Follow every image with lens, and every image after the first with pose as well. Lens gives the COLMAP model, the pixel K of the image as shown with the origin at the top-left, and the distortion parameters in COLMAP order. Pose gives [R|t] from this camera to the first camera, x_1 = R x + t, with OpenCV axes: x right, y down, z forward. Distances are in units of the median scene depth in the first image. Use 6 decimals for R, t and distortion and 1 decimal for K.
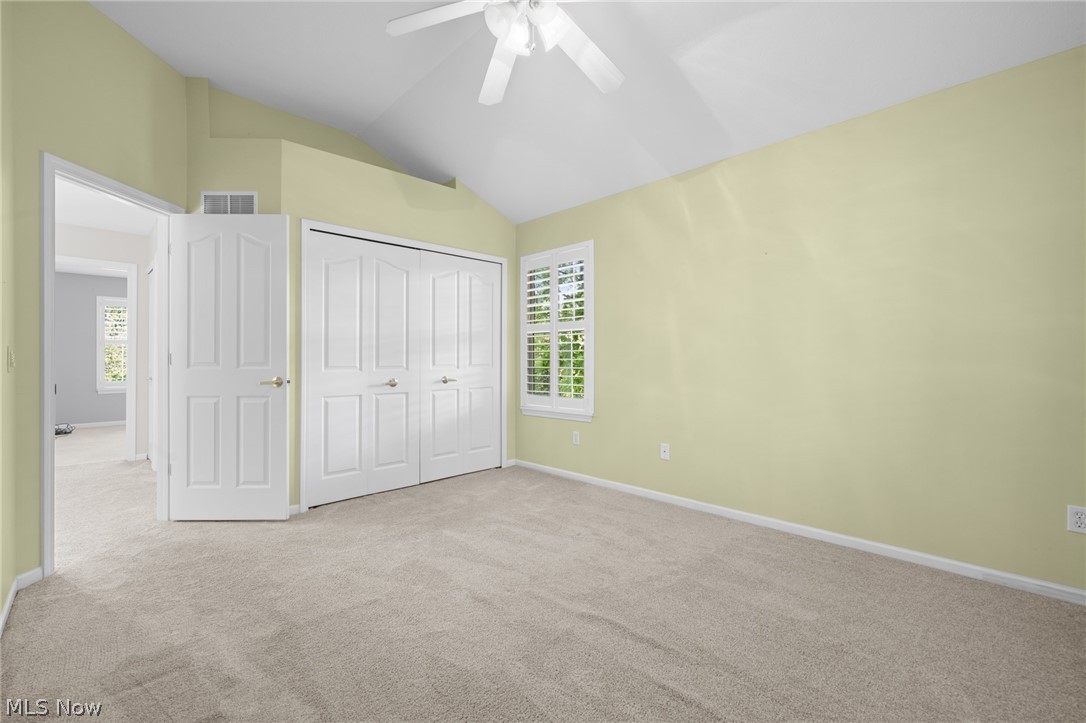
lens RADIAL K [[471.0, 0, 549.2], [0, 471.0, 356.3], [0, 0, 1]] dist [-0.001455, 0.000067]
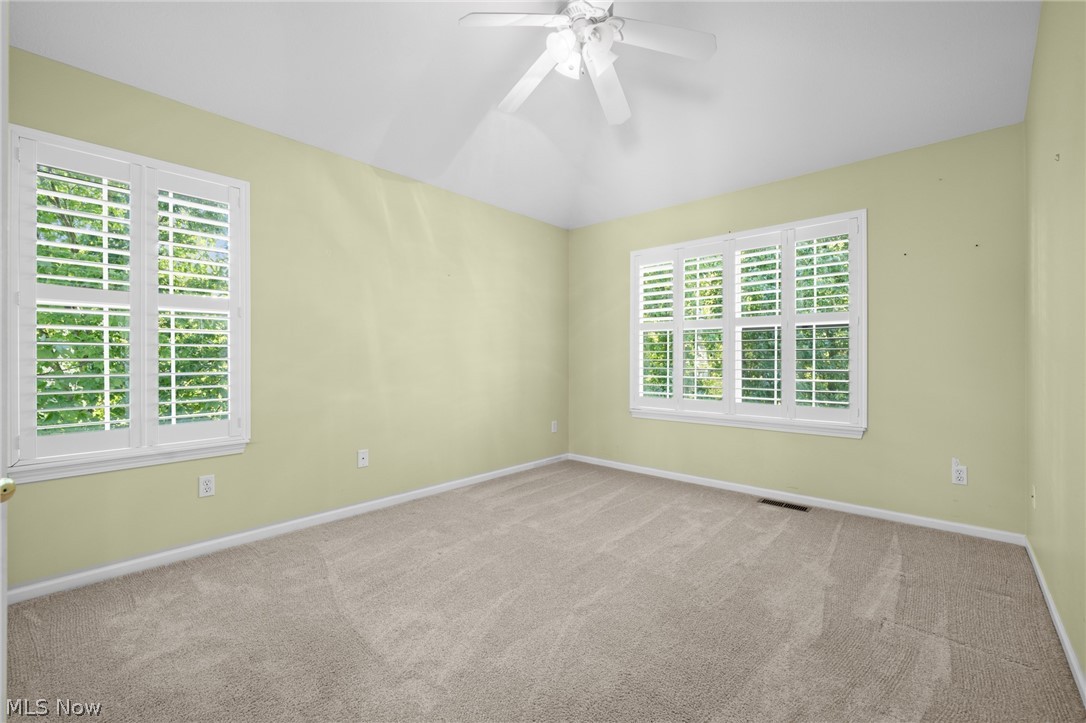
lens RADIAL K [[429.5, 0, 547.0], [0, 429.5, 362.7], [0, 0, 1]] dist [-0.001853, -0.000245]
pose [[-0.024233, -0.005107, 0.999693, -0.580747], [0.001156, 0.999986, 0.005137, 0.009903], [-0.999706, 0.001280, -0.024227, 0.632348]]
